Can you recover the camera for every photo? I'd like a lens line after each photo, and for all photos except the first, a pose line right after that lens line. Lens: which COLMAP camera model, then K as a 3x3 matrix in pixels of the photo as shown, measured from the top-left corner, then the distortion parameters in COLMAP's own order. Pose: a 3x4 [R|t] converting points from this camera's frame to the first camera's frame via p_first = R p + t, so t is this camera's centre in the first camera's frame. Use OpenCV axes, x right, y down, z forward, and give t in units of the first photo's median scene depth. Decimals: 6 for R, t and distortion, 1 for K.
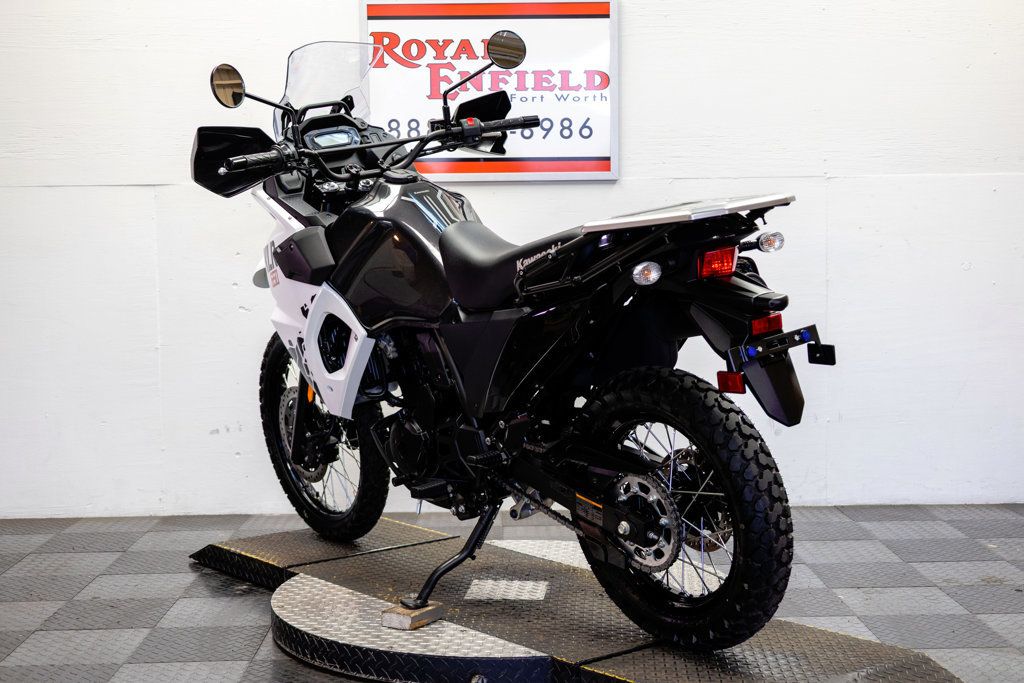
lens RADIAL K [[1486.0, 0, 511.1], [0, 1486.0, 340.8], [0, 0, 1]] dist [0.004800, 0.027142]
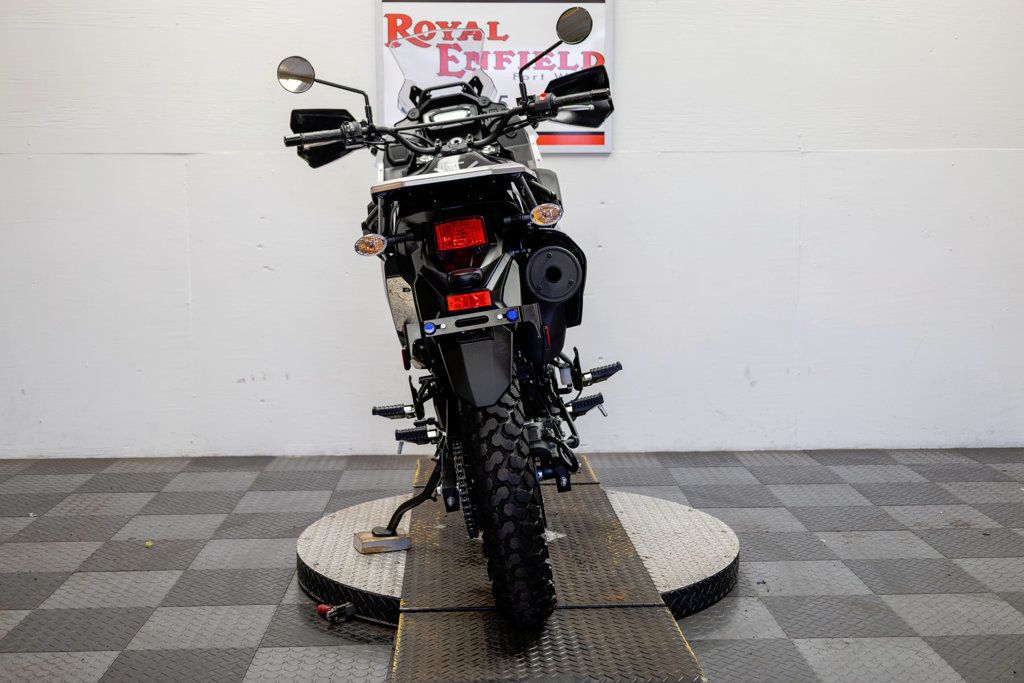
lens RADIAL K [[1267.0, 0, 512.6], [0, 1267.0, 335.4], [0, 0, 1]] dist [0.013487, -0.004880]
pose [[0.999837, 0.005531, 0.017206, -0.016166], [-0.006119, 0.999394, 0.034268, -0.005473], [-0.017006, -0.034368, 0.999265, 0.066018]]
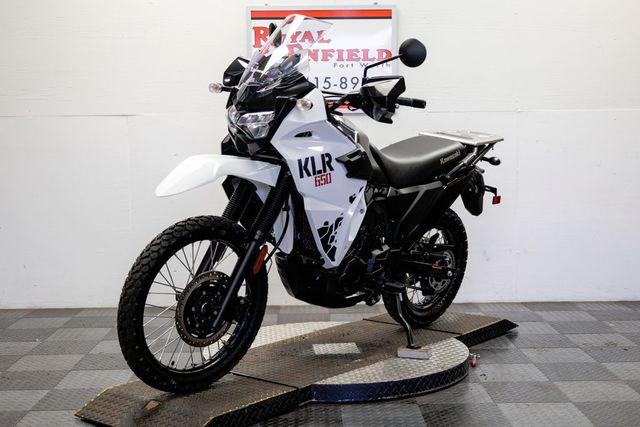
lens RADIAL K [[919.0, 0, 320.0], [0, 919.0, 213.5], [0, 0, 1]] dist [-0.001482, 0.057665]
pose [[0.999997, 0.001879, -0.001580, -0.014877], [-0.001860, 0.999923, 0.012256, -0.004656], [0.001603, -0.012253, 0.999924, -0.068072]]
